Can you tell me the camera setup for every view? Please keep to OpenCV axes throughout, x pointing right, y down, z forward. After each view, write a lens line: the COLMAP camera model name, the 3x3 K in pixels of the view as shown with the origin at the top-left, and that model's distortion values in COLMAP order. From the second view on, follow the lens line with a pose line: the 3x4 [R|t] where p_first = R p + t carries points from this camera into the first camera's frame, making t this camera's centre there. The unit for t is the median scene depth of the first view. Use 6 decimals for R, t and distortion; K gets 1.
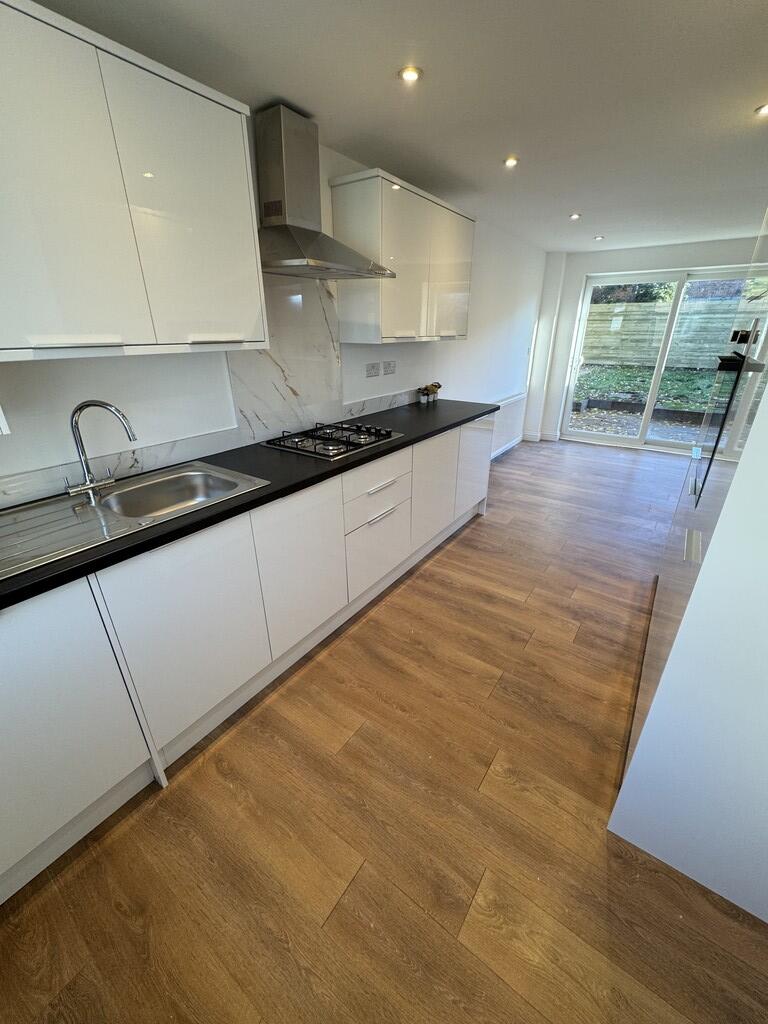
lens RADIAL K [[408.8, 0, 384.0], [0, 408.8, 512.0], [0, 0, 1]] dist [-0.008461, -0.000122]
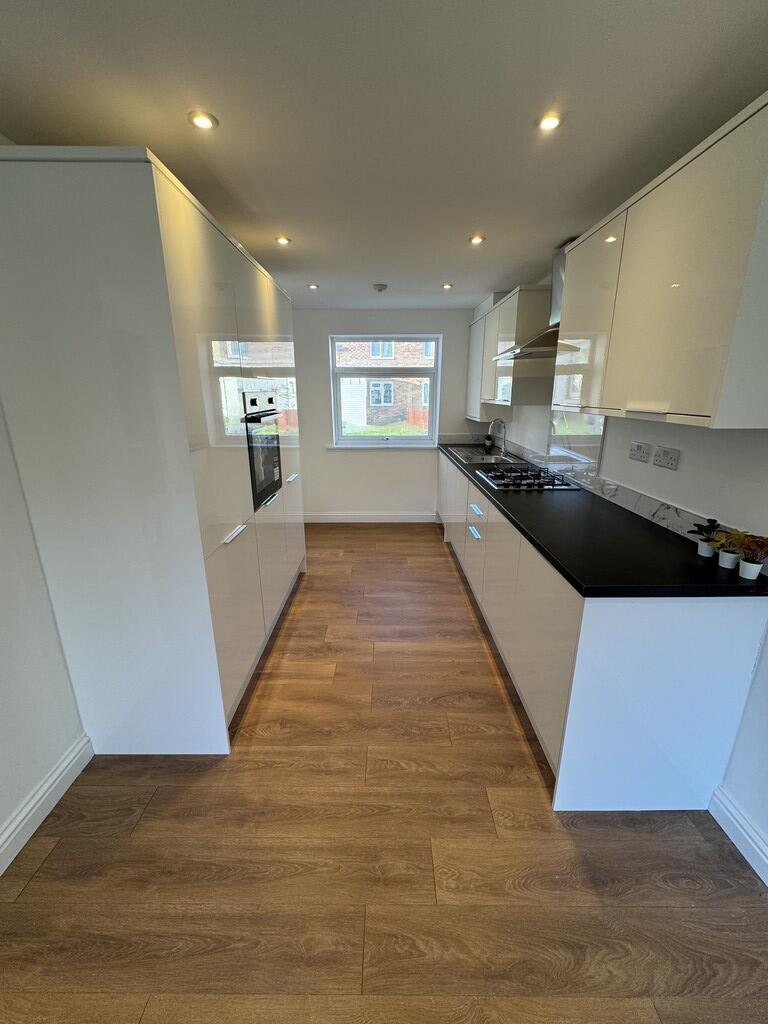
lens RADIAL K [[408.8, 0, 384.0], [0, 408.8, 512.0], [0, 0, 1]] dist [-0.008461, -0.000122]
pose [[-0.814145, 0.165809, -0.556485, 0.962869], [-0.236042, 0.781103, 0.578068, -0.740447], [0.530521, 0.601985, -0.596793, 1.623266]]
